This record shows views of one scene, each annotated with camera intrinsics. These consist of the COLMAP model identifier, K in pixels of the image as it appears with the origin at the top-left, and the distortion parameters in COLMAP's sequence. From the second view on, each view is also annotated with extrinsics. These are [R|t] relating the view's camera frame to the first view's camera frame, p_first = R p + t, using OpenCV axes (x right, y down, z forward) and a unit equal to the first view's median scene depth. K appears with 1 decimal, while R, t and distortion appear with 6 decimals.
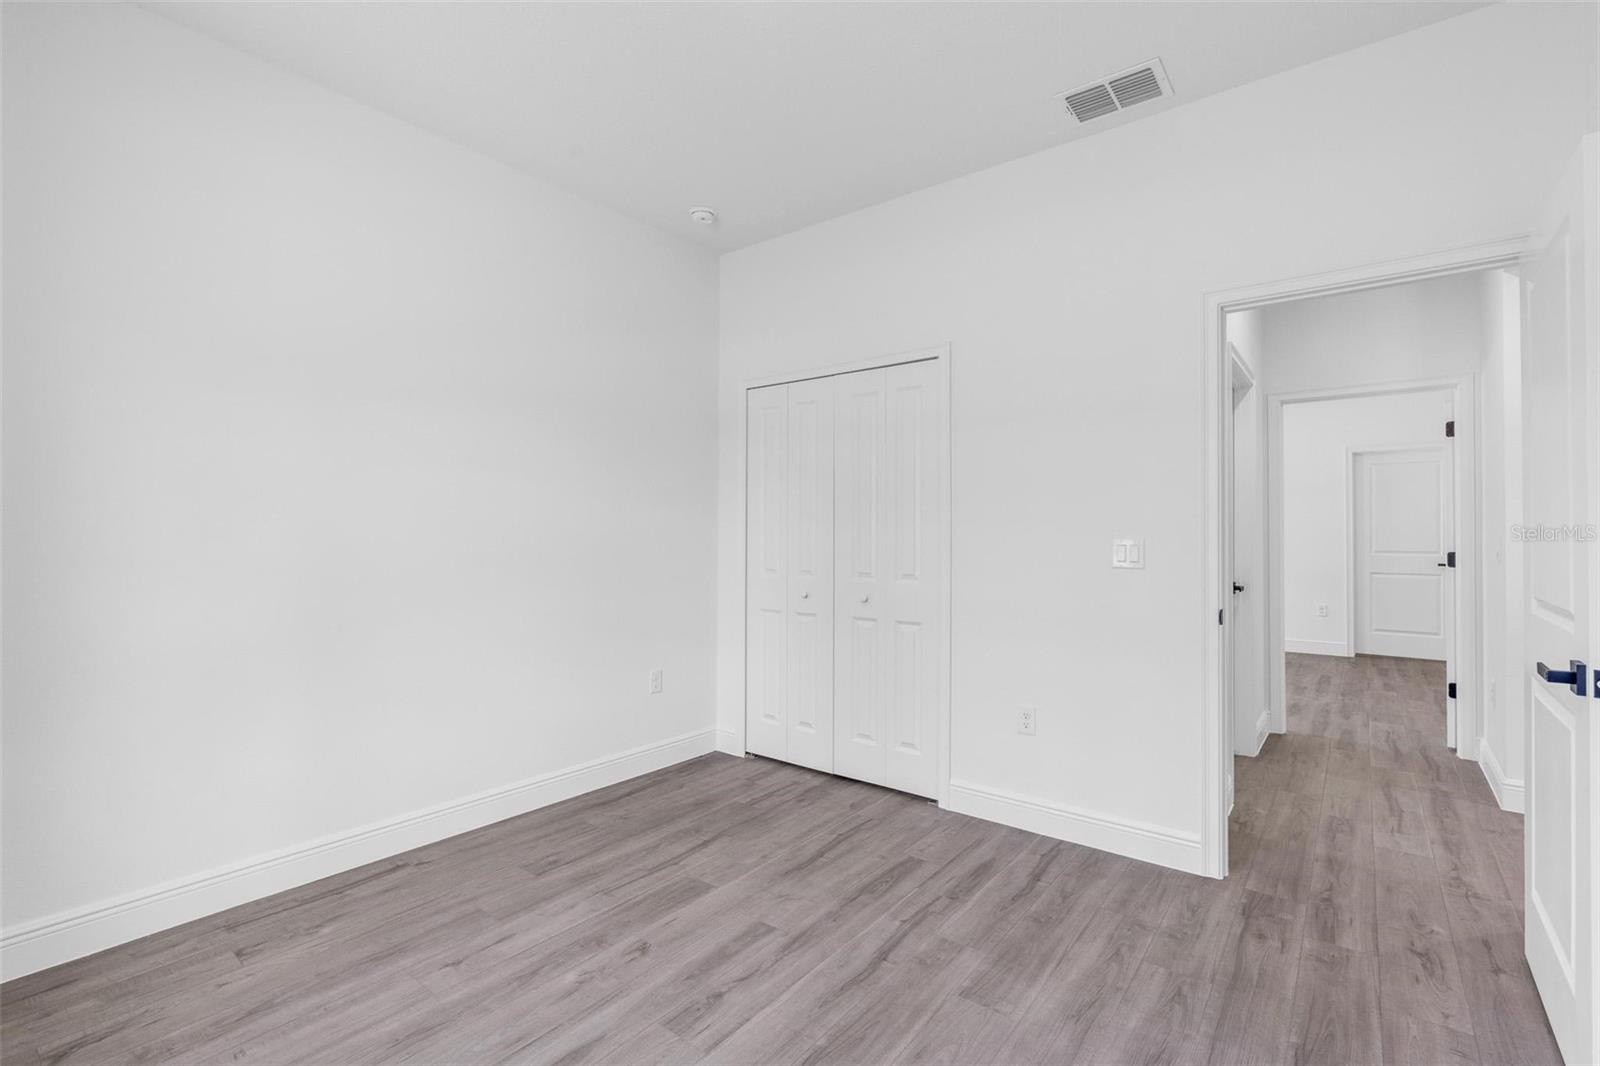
lens RADIAL K [[705.1, 0, 803.6], [0, 705.1, 536.7], [0, 0, 1]] dist [0.001172, 0.000998]
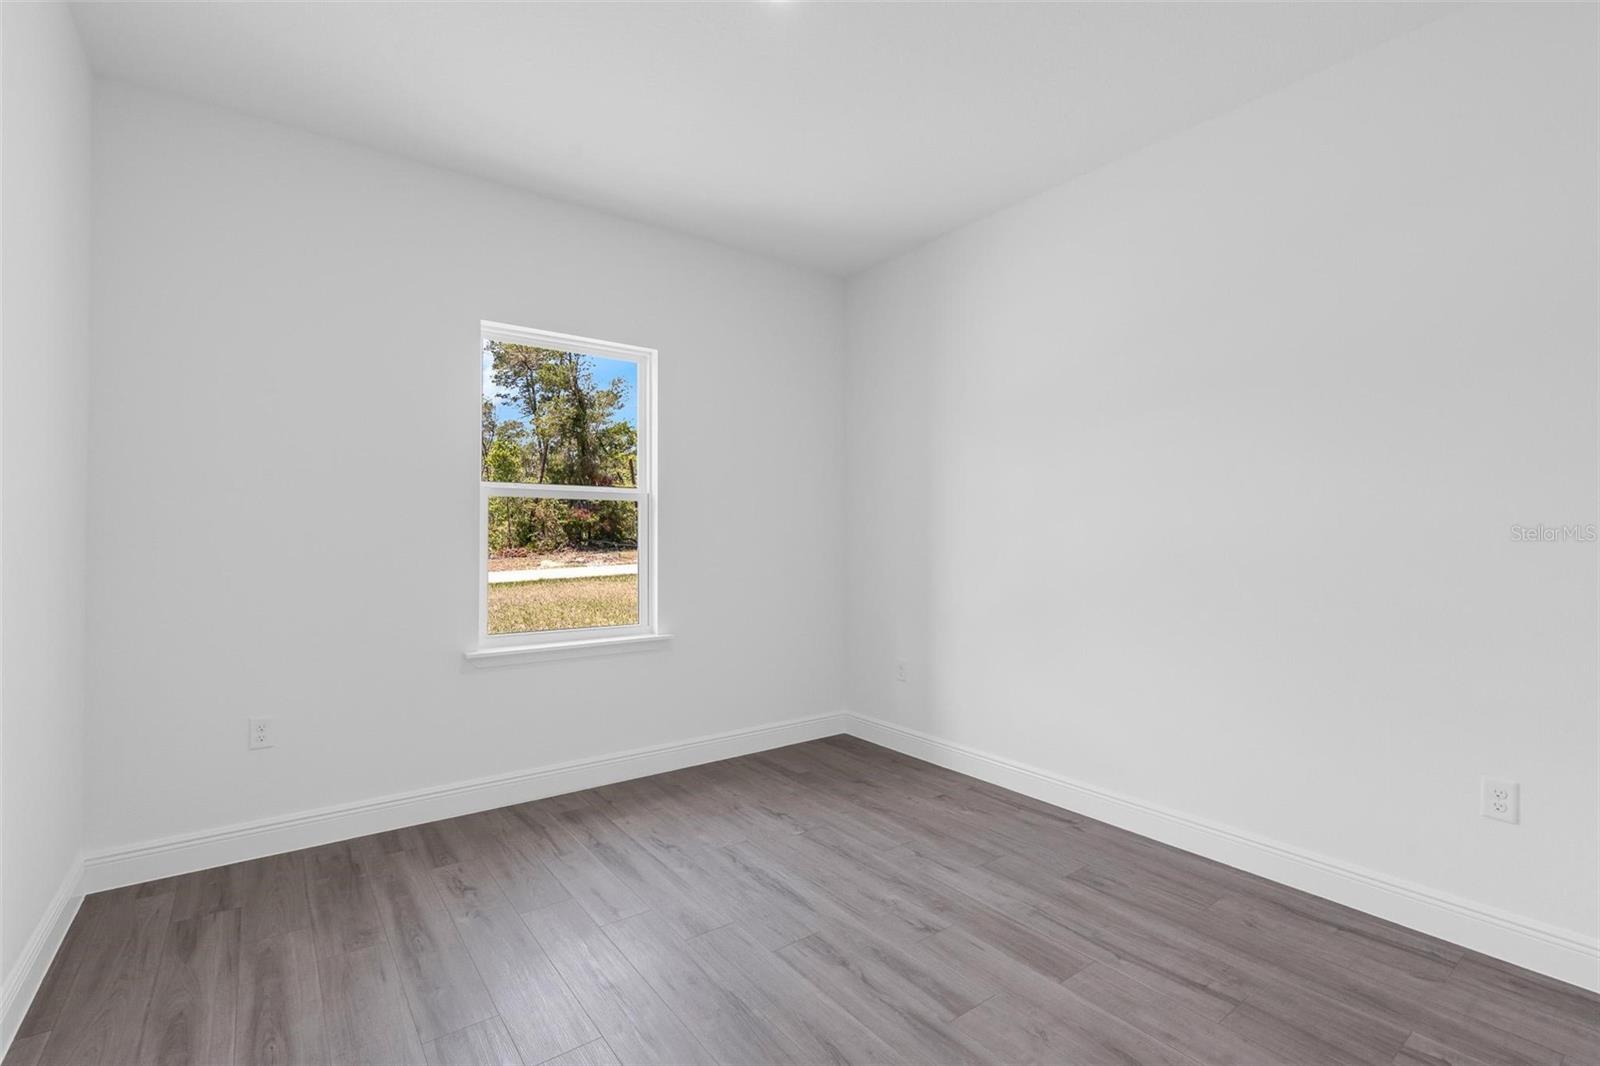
lens RADIAL K [[705.1, 0, 806.3], [0, 705.1, 535.5], [0, 0, 1]] dist [0.001172, 0.000998]
pose [[-0.240995, -0.006196, -0.970506, 0.763243], [-0.004697, 0.999975, -0.005218, -0.000975], [0.970515, 0.003301, -0.241019, 0.967430]]
